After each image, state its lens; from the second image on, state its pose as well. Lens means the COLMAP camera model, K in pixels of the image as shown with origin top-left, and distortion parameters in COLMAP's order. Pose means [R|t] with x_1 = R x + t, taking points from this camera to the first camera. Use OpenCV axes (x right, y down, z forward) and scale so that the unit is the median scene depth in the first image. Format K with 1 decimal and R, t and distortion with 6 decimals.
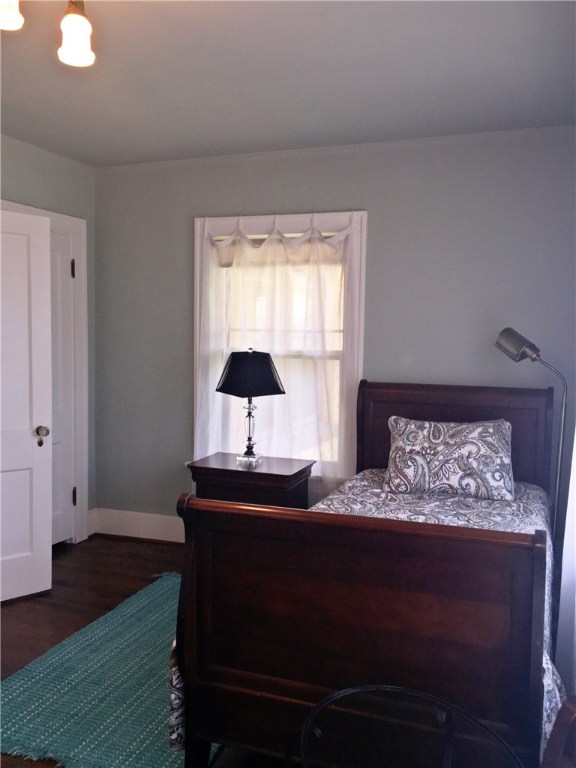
lens RADIAL K [[660.8, 0, 288.0], [0, 660.8, 384.0], [0, 0, 1]] dist [0.073296, -0.107379]
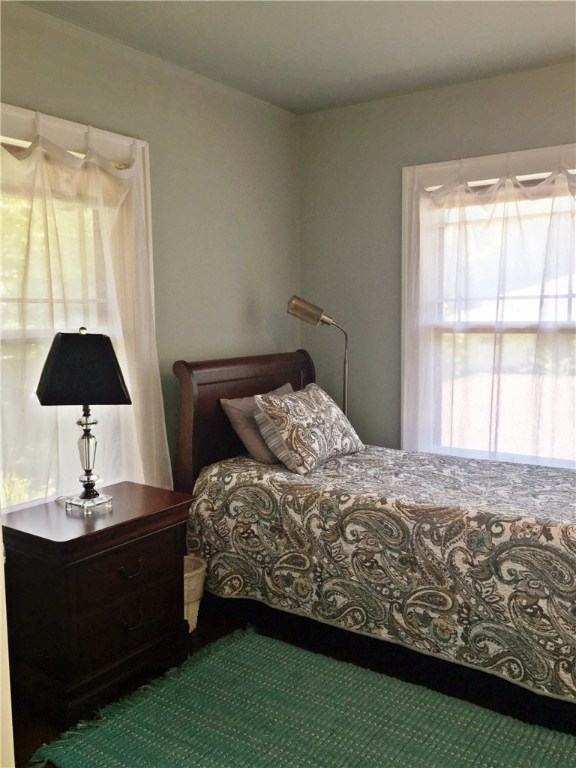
lens RADIAL K [[660.8, 0, 288.0], [0, 660.8, 384.0], [0, 0, 1]] dist [0.073296, -0.107379]
pose [[0.311045, -0.132122, 0.941167, -0.590040], [0.096137, 0.989584, 0.107147, -0.049947], [-0.945520, 0.057154, 0.320507, 0.615113]]
